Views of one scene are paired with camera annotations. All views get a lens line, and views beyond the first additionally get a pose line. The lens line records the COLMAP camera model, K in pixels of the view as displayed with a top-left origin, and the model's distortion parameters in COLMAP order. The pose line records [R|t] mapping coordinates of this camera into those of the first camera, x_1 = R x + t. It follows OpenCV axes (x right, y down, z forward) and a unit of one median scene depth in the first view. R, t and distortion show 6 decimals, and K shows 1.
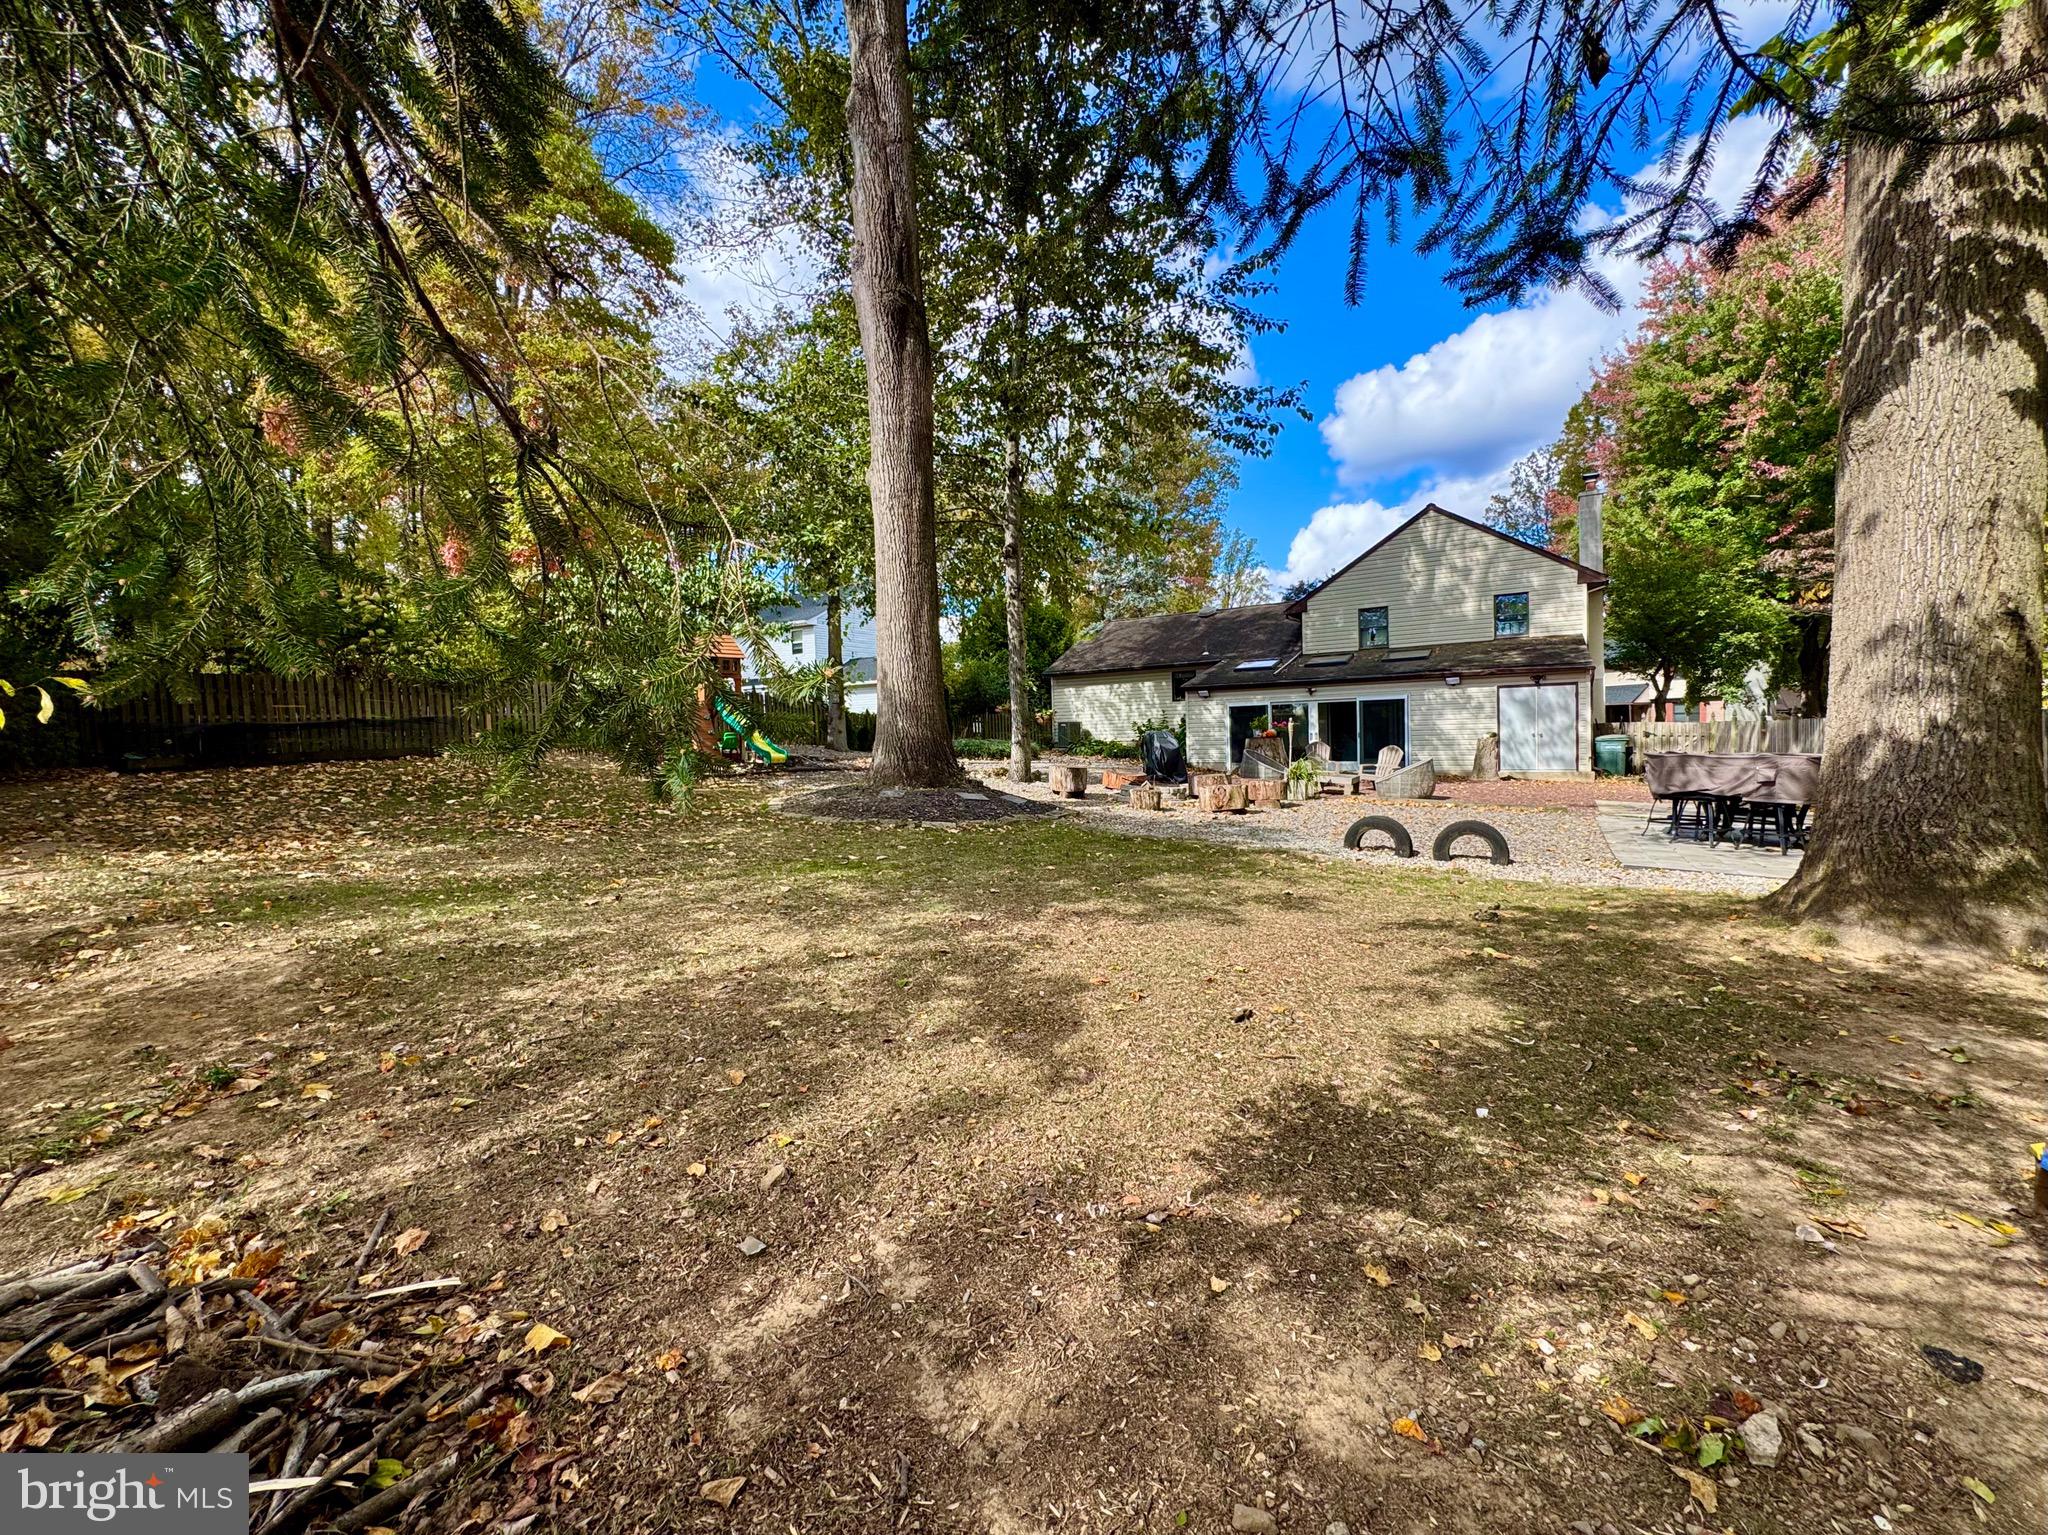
lens RADIAL K [[820.7, 0, 1024.8], [0, 820.7, 759.1], [0, 0, 1]] dist [-0.002366, -0.000033]
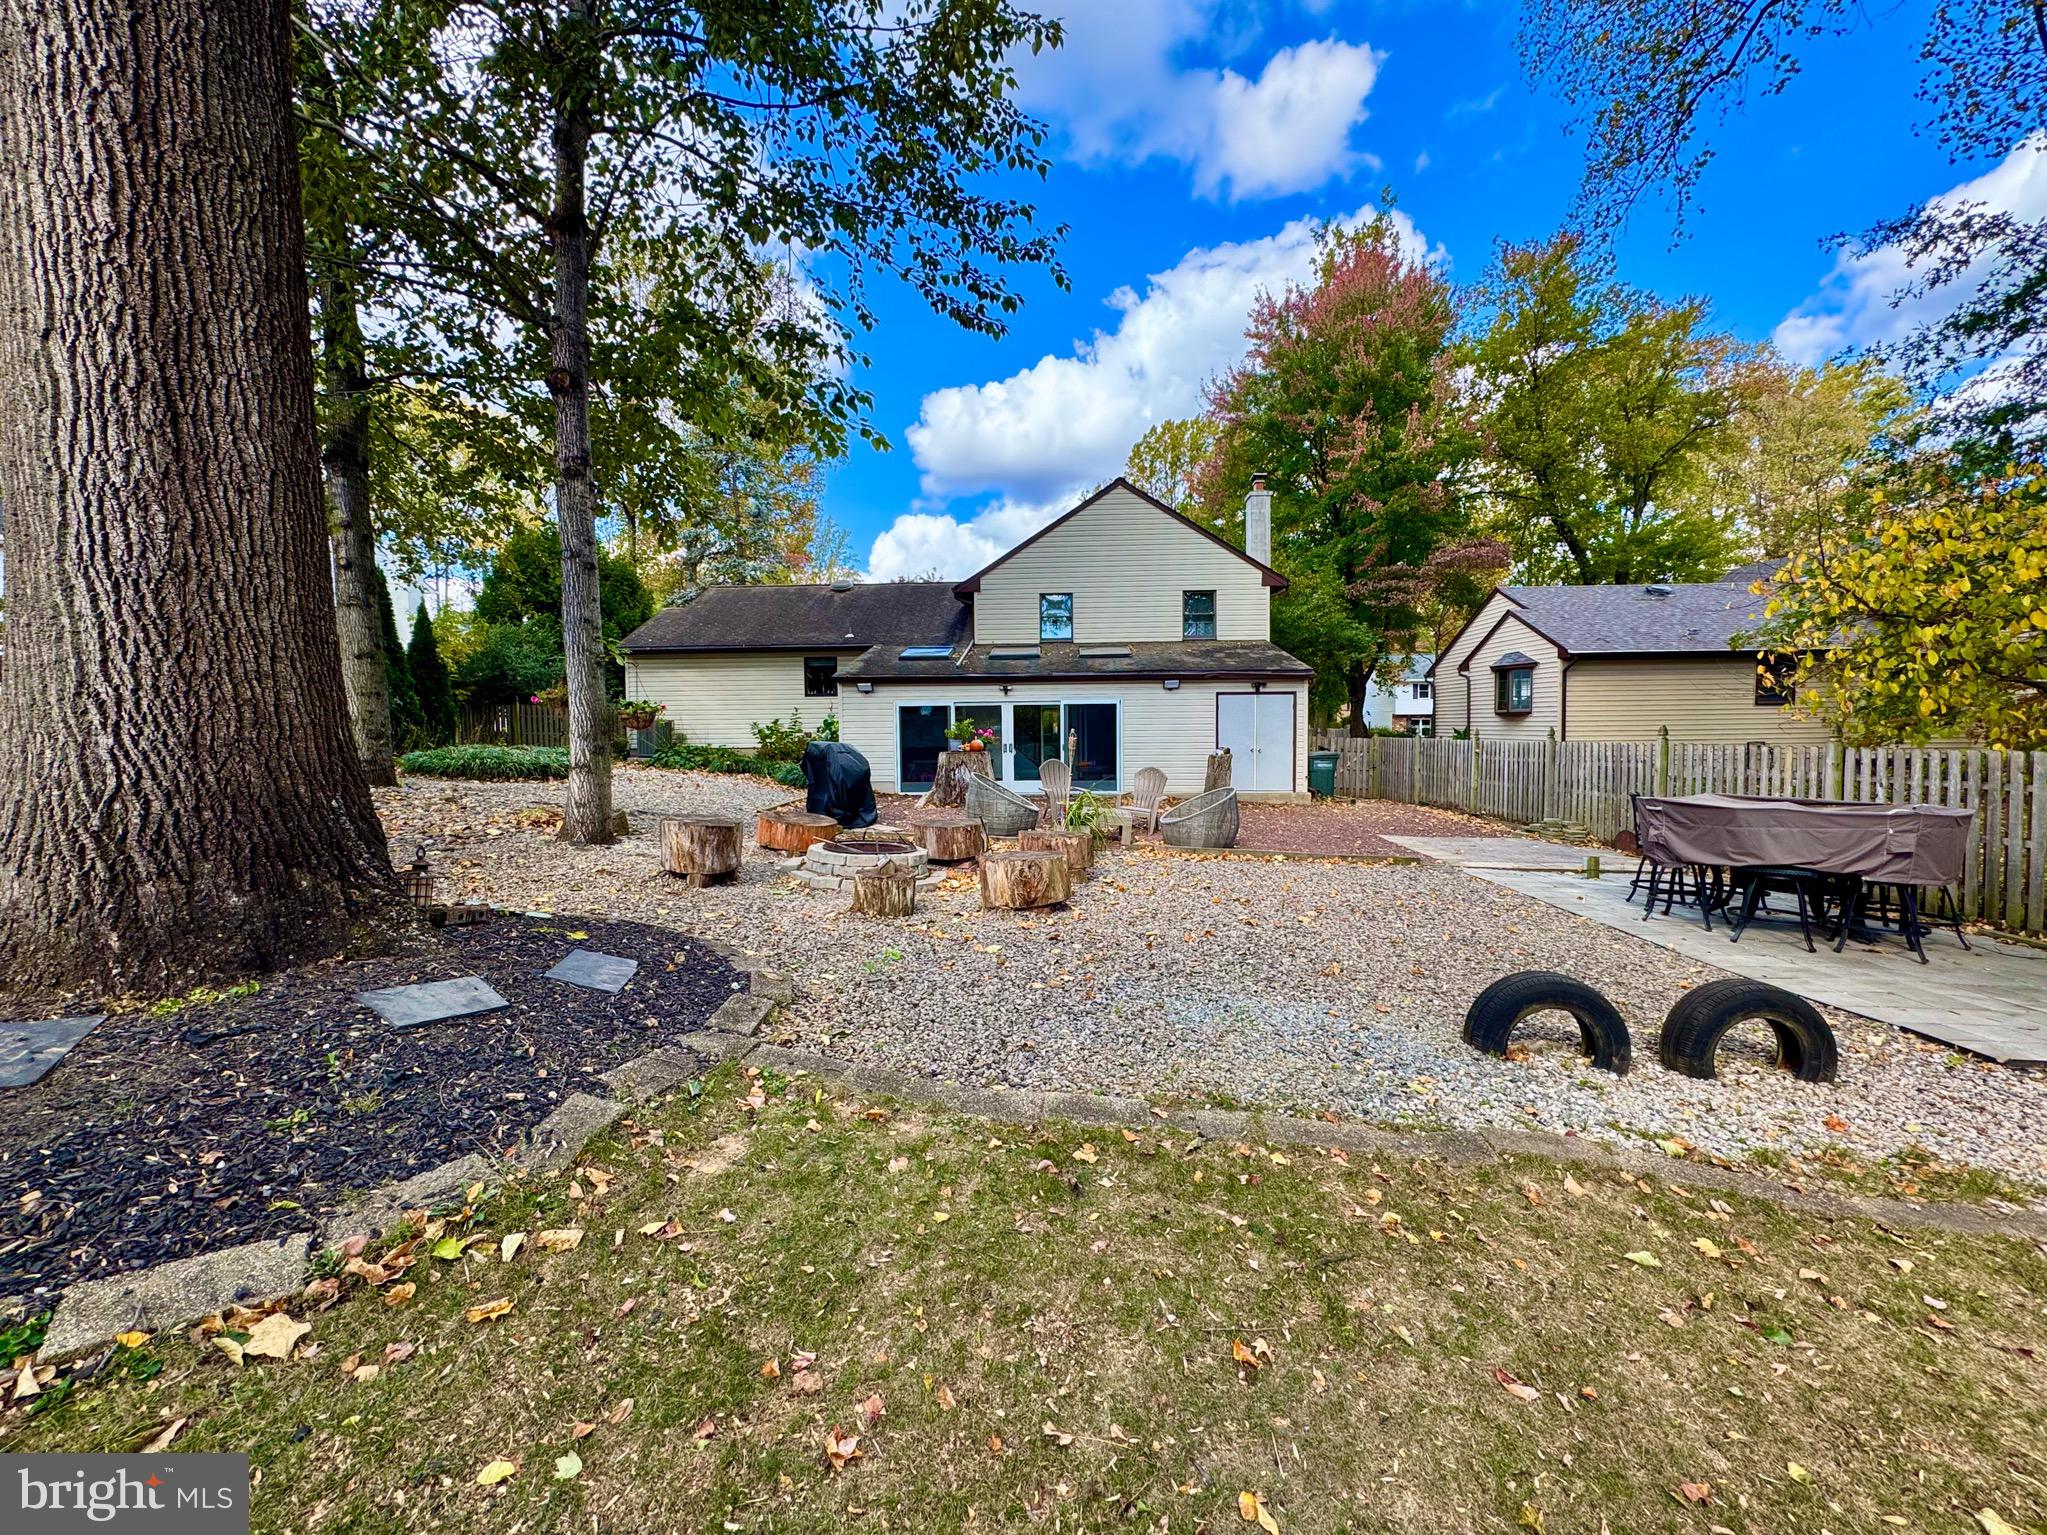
lens RADIAL K [[815.4, 0, 1008.1], [0, 815.4, 759.9], [0, 0, 1]] dist [0.000286, 0.000014]
pose [[0.883472, 0.000411, 0.468484, -0.008767], [-0.002223, 0.999992, 0.003315, -0.017571], [-0.468479, -0.003970, 0.883466, 0.292244]]
